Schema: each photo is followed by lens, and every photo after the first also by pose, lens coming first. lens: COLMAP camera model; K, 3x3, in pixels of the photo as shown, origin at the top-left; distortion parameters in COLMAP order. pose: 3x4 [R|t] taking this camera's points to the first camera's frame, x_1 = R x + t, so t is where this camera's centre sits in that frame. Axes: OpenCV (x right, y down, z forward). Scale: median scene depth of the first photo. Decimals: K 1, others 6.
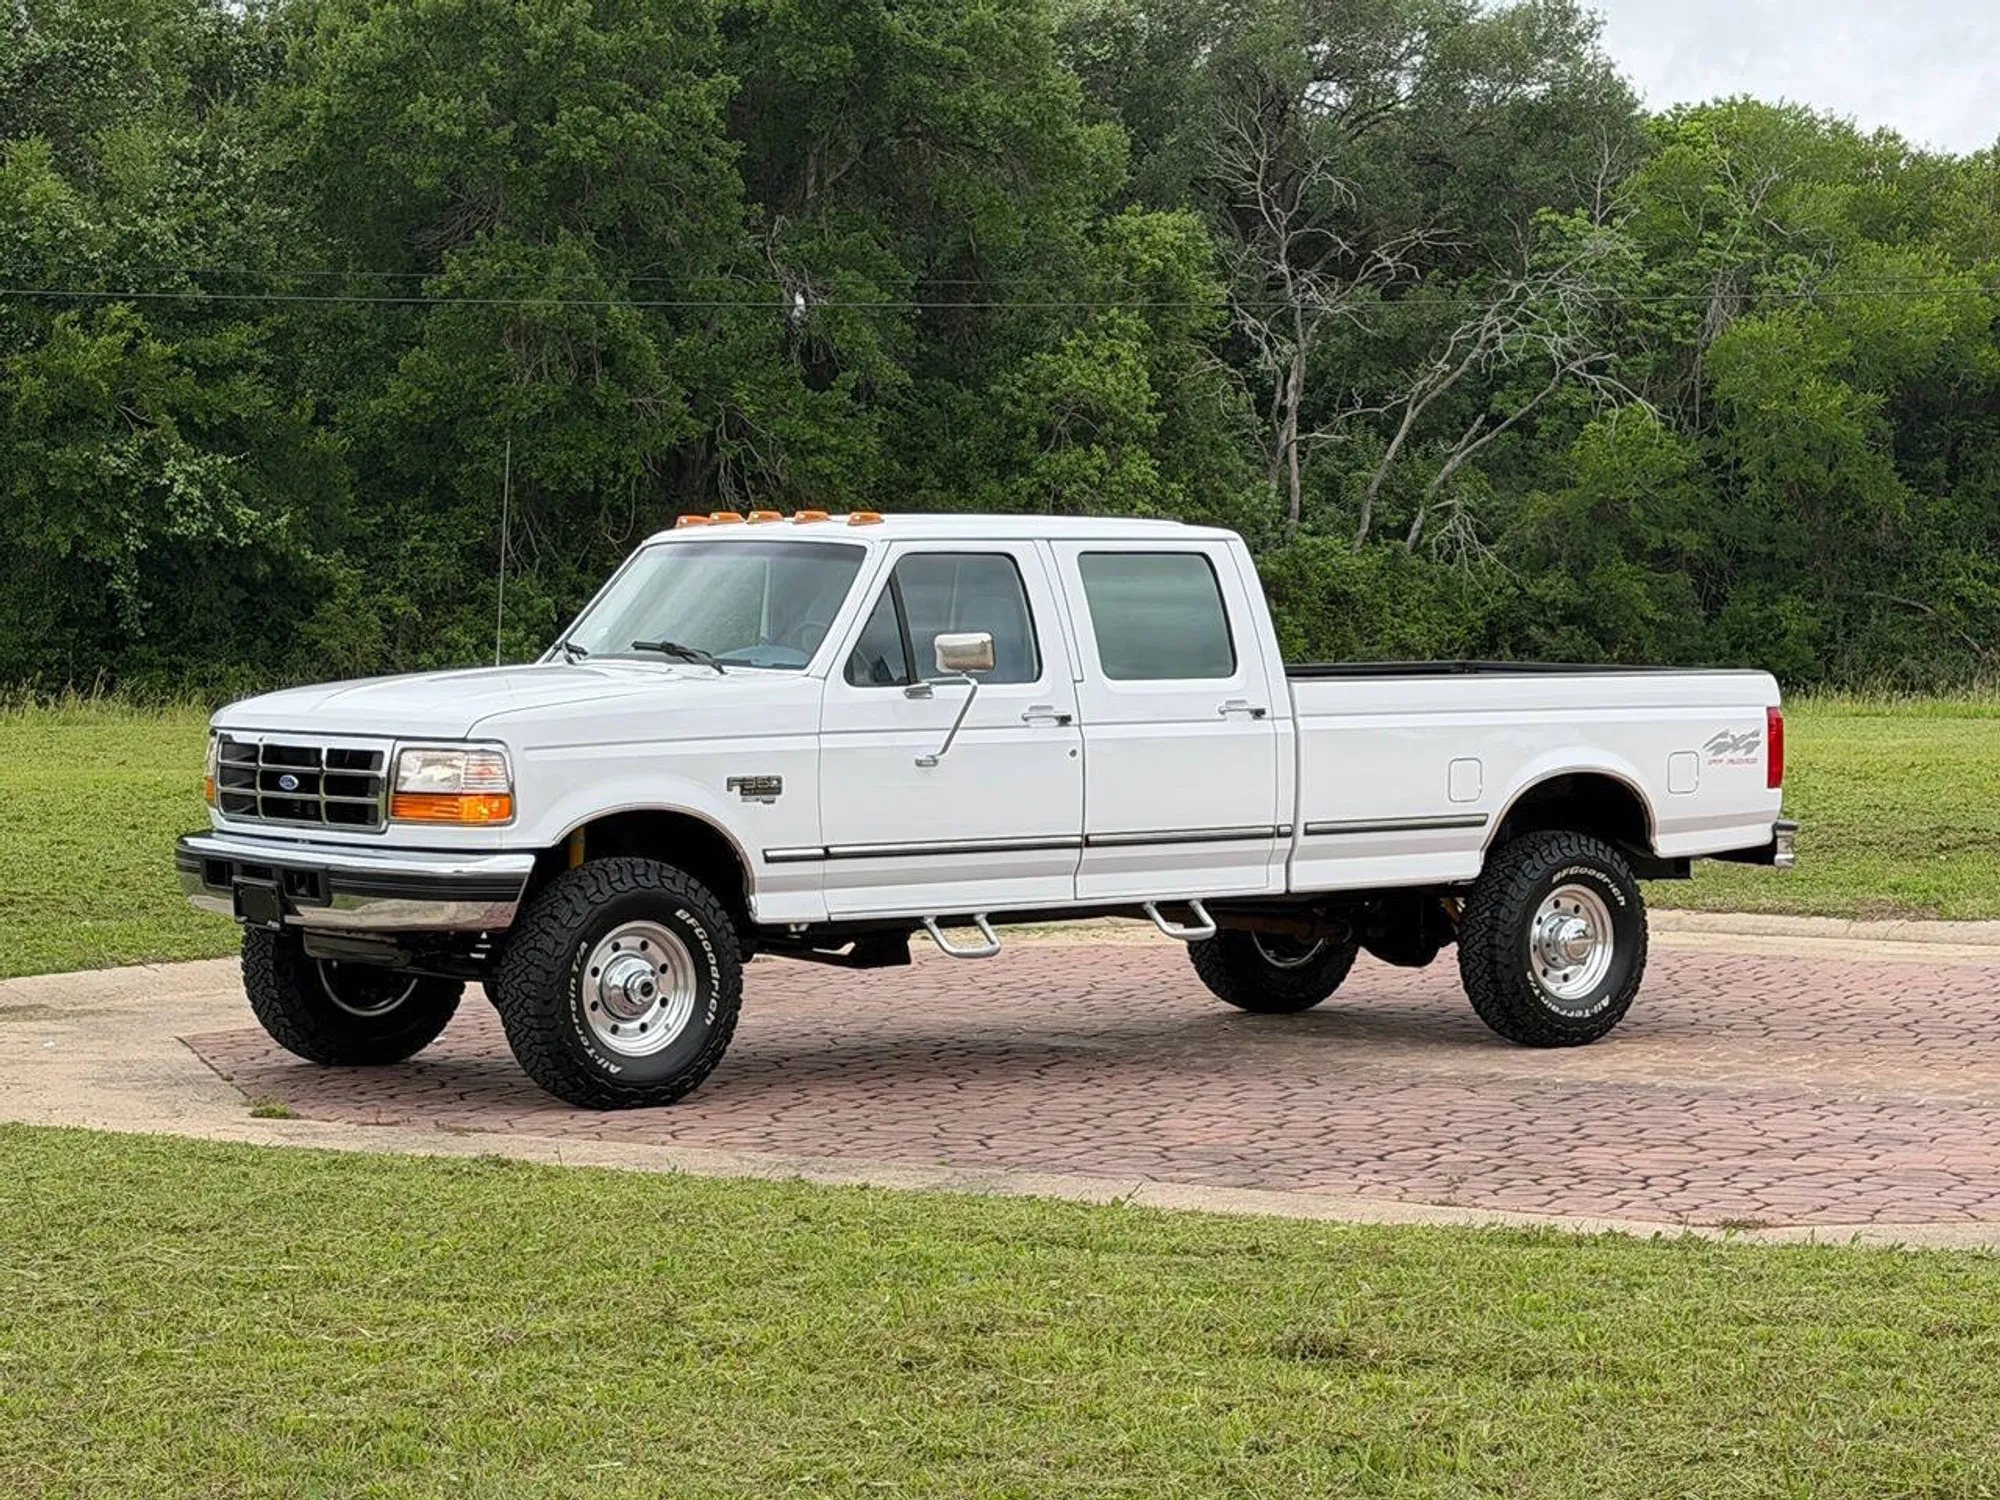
lens RADIAL K [[4448.7, 0, 1000.0], [0, 4448.7, 750.0], [0, 0, 1]] dist [0.100877, 0.584422]
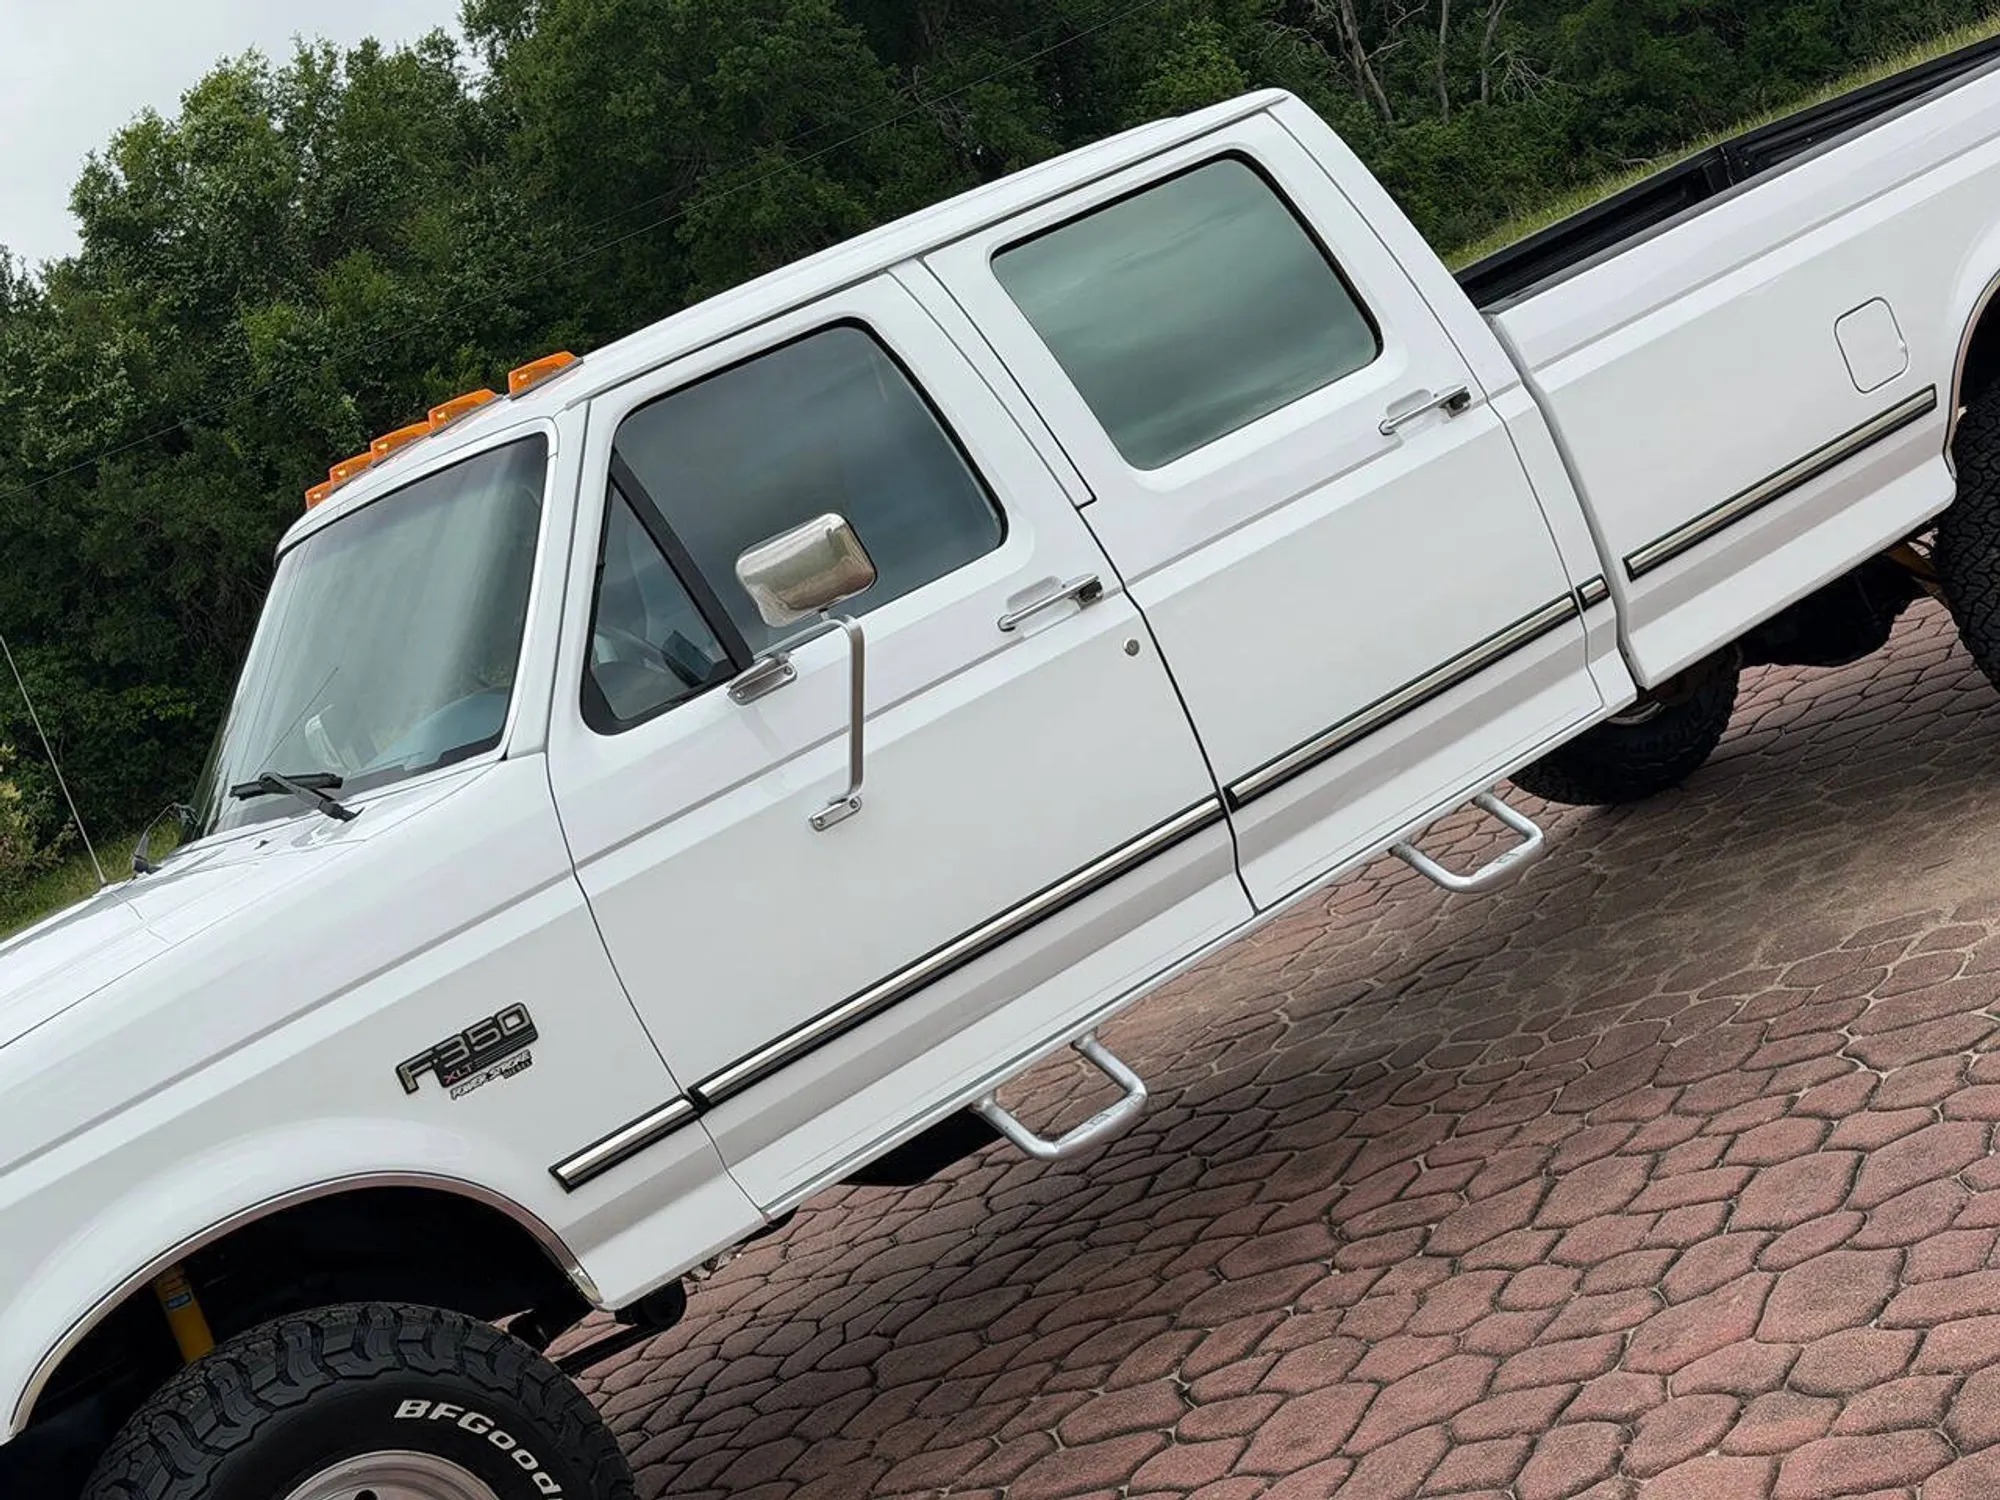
lens RADIAL K [[3009.4, 0, 1000.0], [0, 3009.4, 750.0], [0, 0, 1]] dist [0.164866, 0.086124]
pose [[0.912865, -0.387441, -0.128711, 0.009013], [0.399123, 0.913250, 0.081700, -0.004736], [0.085892, -0.125952, 0.988311, 0.147780]]
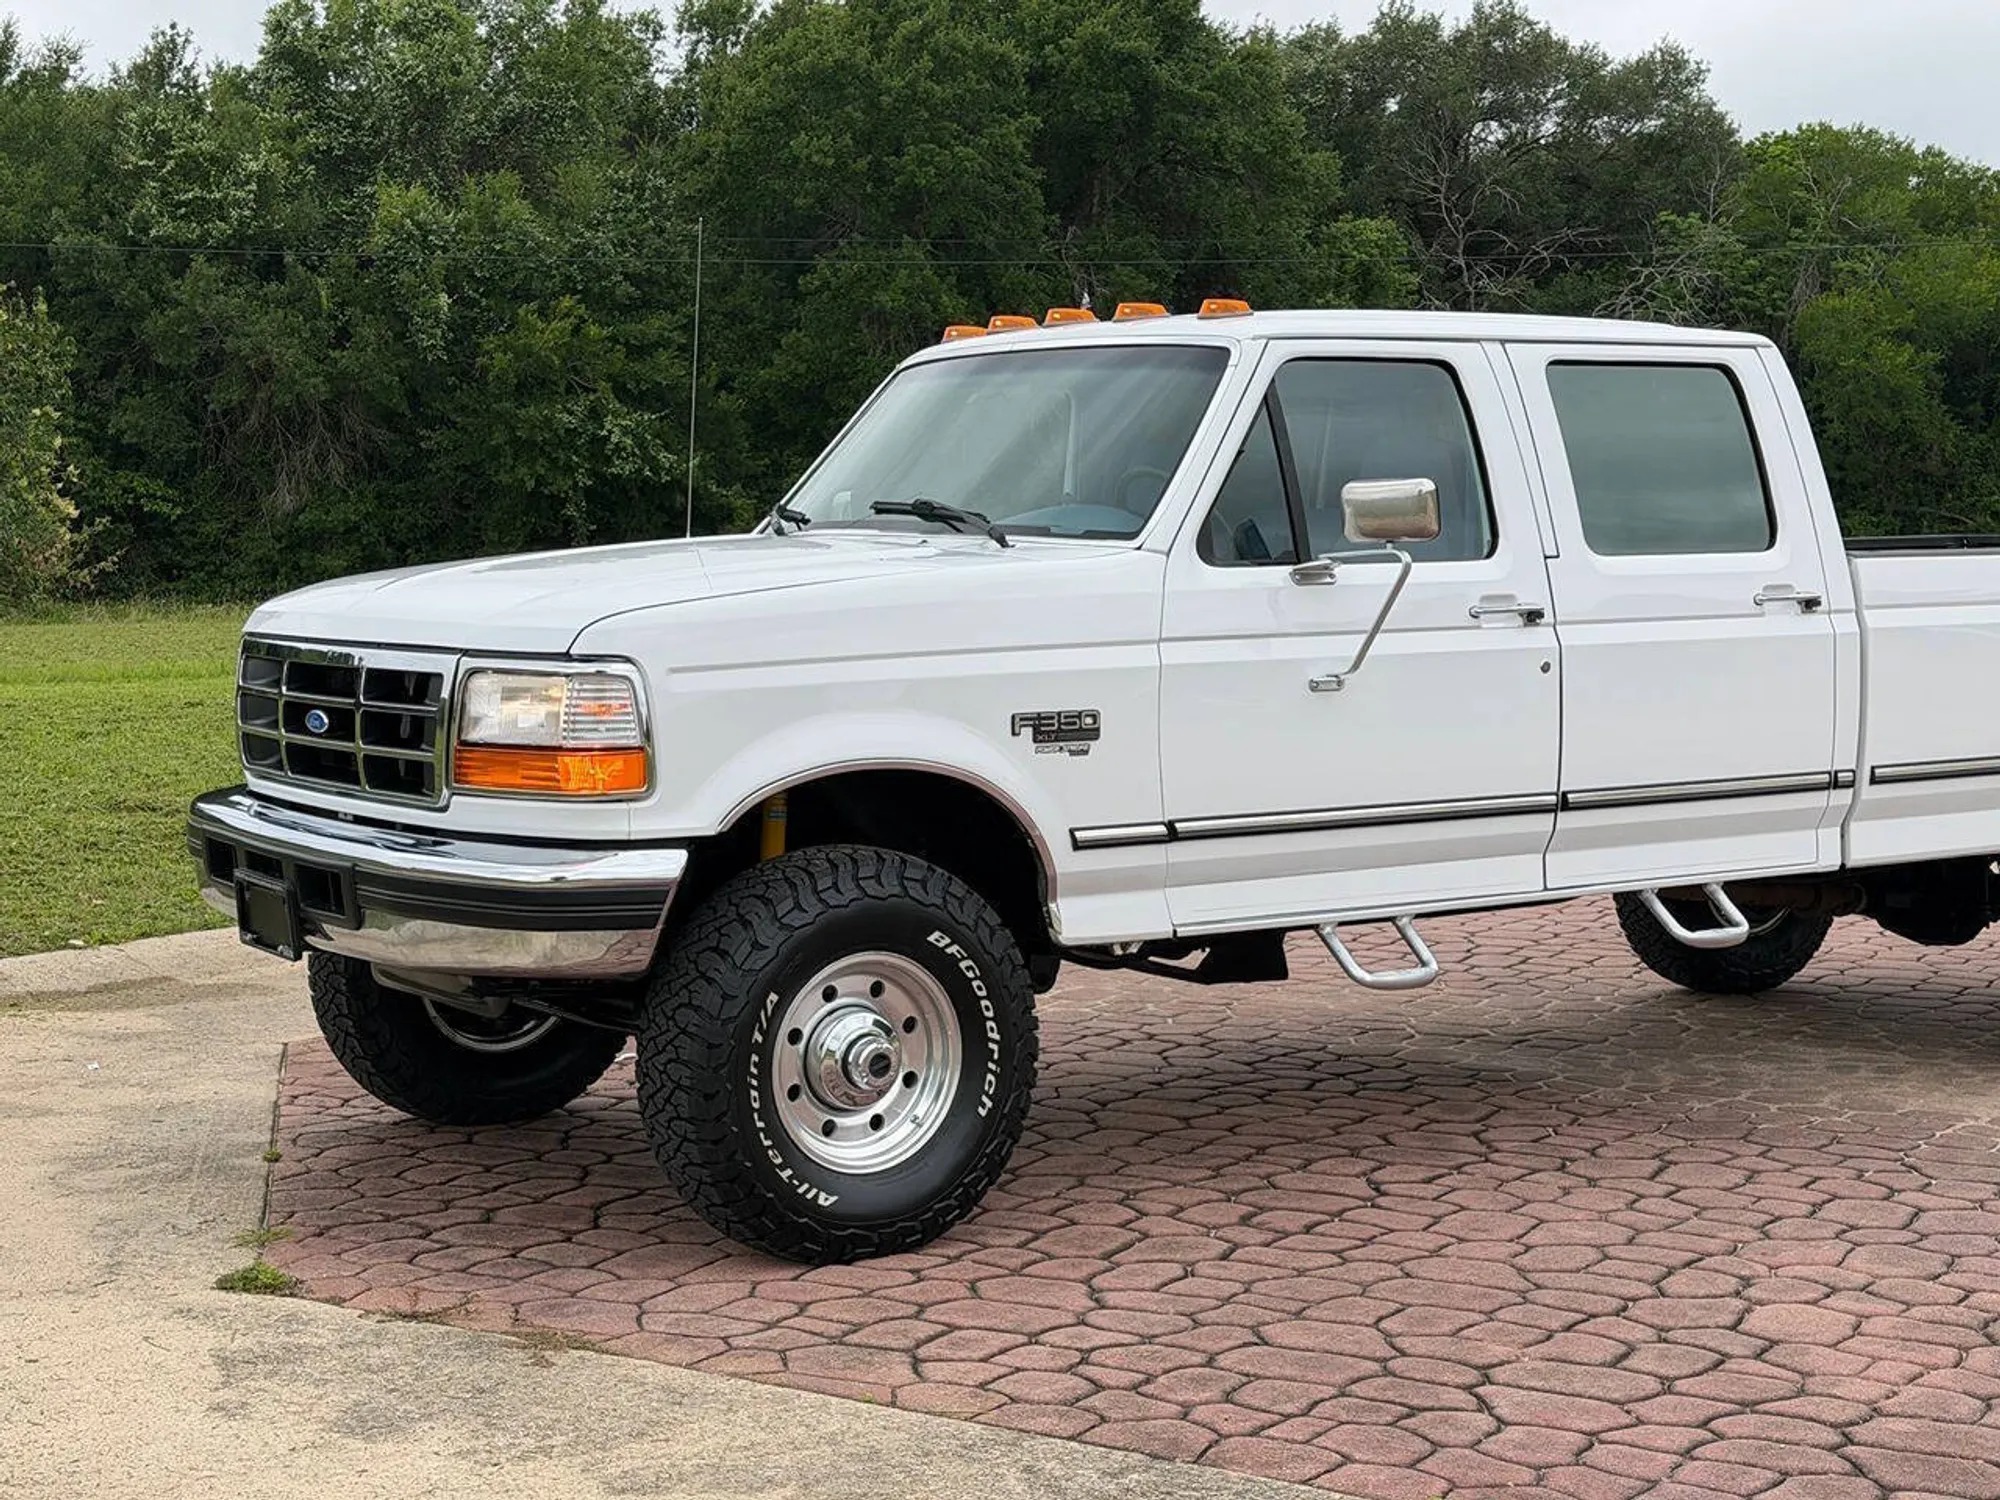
lens RADIAL K [[3009.4, 0, 1000.0], [0, 3009.4, 750.0], [0, 0, 1]] dist [0.164866, 0.086124]
pose [[0.997349, -0.000830, -0.072760, -0.006759], [0.003648, 0.999248, 0.038611, -0.001009], [0.072674, -0.038774, 0.996602, 0.121211]]
